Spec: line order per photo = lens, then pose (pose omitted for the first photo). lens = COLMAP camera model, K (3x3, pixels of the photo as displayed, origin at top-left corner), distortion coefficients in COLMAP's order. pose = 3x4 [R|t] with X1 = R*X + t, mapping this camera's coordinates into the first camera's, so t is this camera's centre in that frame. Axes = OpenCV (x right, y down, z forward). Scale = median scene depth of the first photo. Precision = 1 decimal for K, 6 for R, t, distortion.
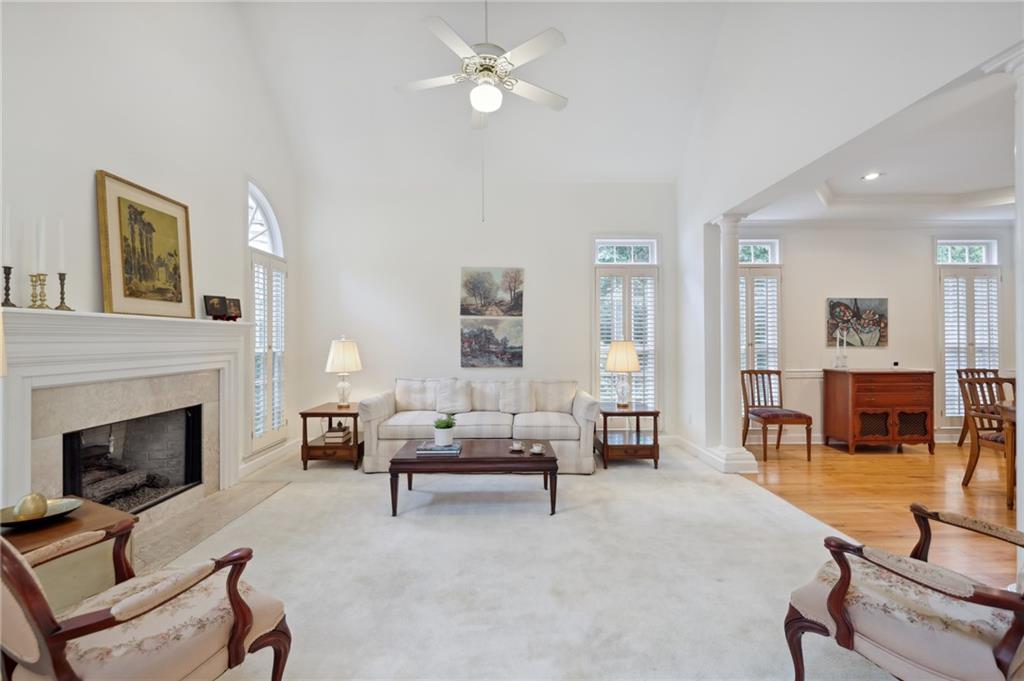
lens RADIAL K [[435.6, 0, 513.7], [0, 435.6, 339.5], [0, 0, 1]] dist [-0.004329, -0.000032]
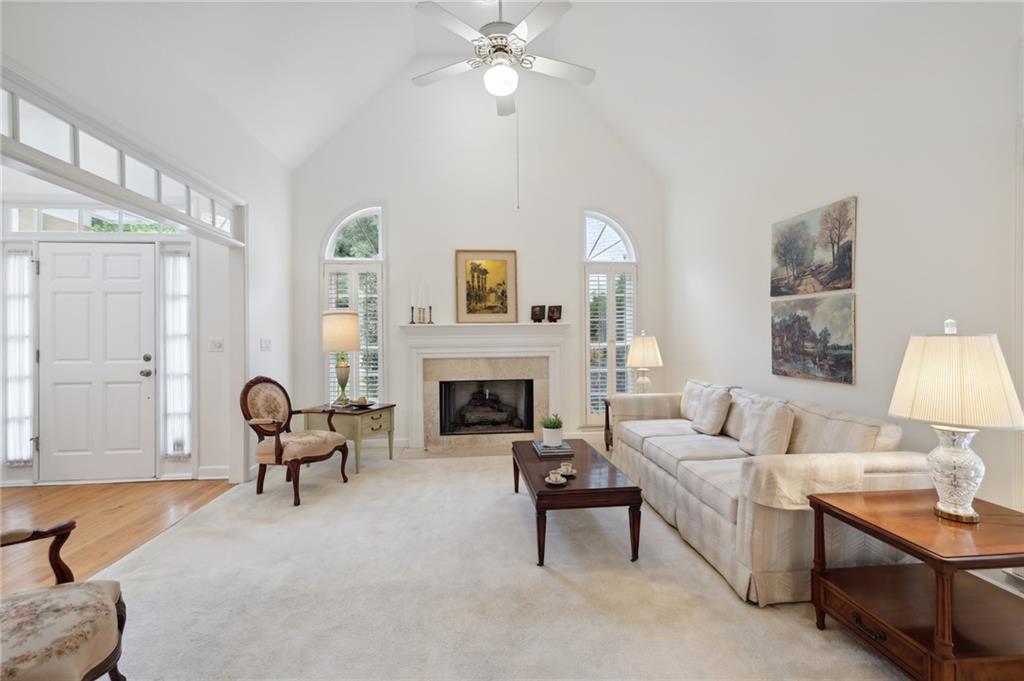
lens RADIAL K [[435.6, 0, 512.8], [0, 435.6, 340.6], [0, 0, 1]] dist [-0.004329, -0.000032]
pose [[0.077608, 0.009607, -0.996938, 0.516027], [0.011320, 0.999881, 0.010517, -0.000102], [0.996920, -0.012102, 0.077490, 0.551594]]
